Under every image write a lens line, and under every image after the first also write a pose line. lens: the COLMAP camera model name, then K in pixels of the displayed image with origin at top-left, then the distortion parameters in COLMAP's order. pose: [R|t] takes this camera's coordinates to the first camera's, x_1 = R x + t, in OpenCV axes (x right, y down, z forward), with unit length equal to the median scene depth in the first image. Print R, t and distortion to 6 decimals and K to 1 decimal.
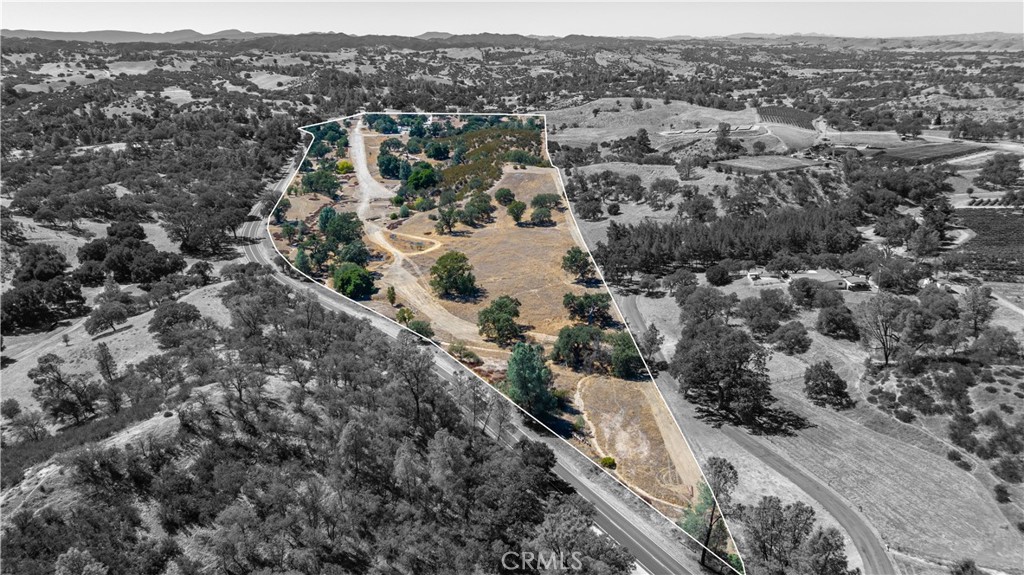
lens RADIAL K [[718.1, 0, 517.7], [0, 718.1, 287.4], [0, 0, 1]] dist [-0.036004, 0.040508]
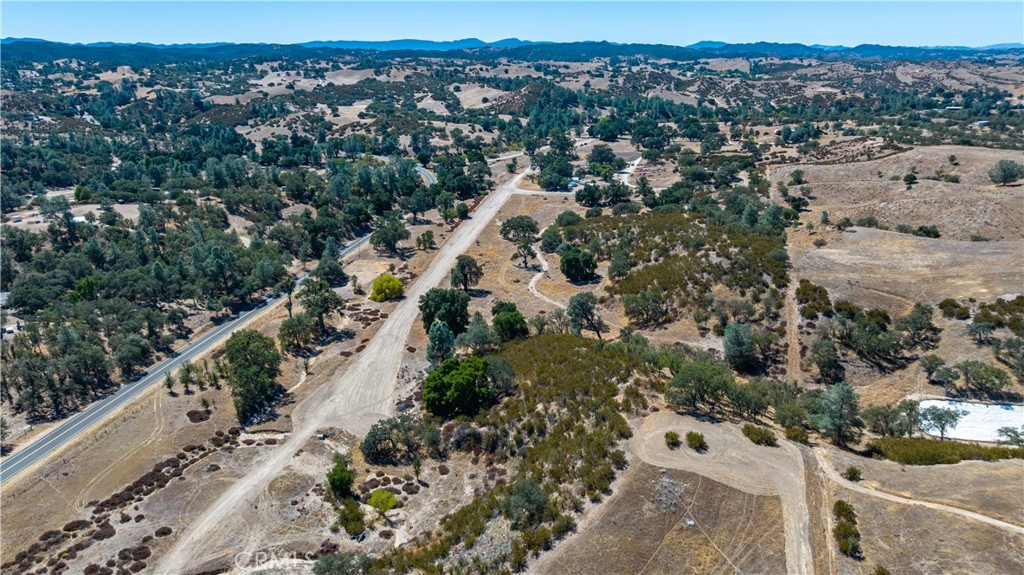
lens RADIAL K [[718.1, 0, 516.8], [0, 718.1, 286.2], [0, 0, 1]] dist [-0.036004, 0.040508]
pose [[0.935677, 0.111525, -0.334770, 0.008253], [-0.115862, 0.993240, 0.007054, -0.059290], [0.333293, 0.032187, 0.942274, 0.172614]]
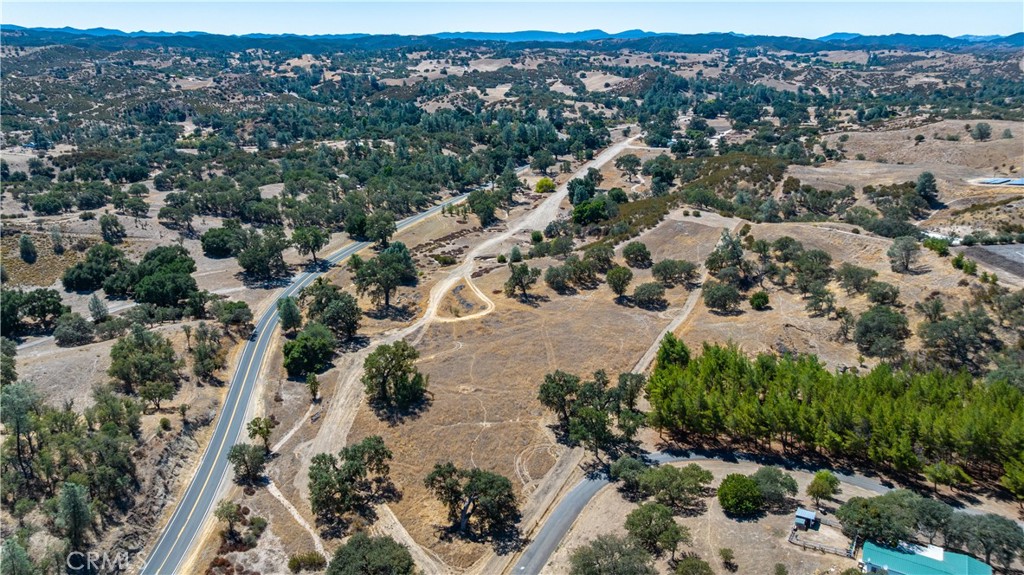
lens RADIAL K [[718.1, 0, 520.0], [0, 718.1, 284.3], [0, 0, 1]] dist [-0.036004, 0.040508]
pose [[0.868499, 0.160880, -0.468857, 0.053697], [-0.162844, 0.985970, 0.036669, -0.024100], [0.468178, 0.044503, 0.882513, 0.068220]]
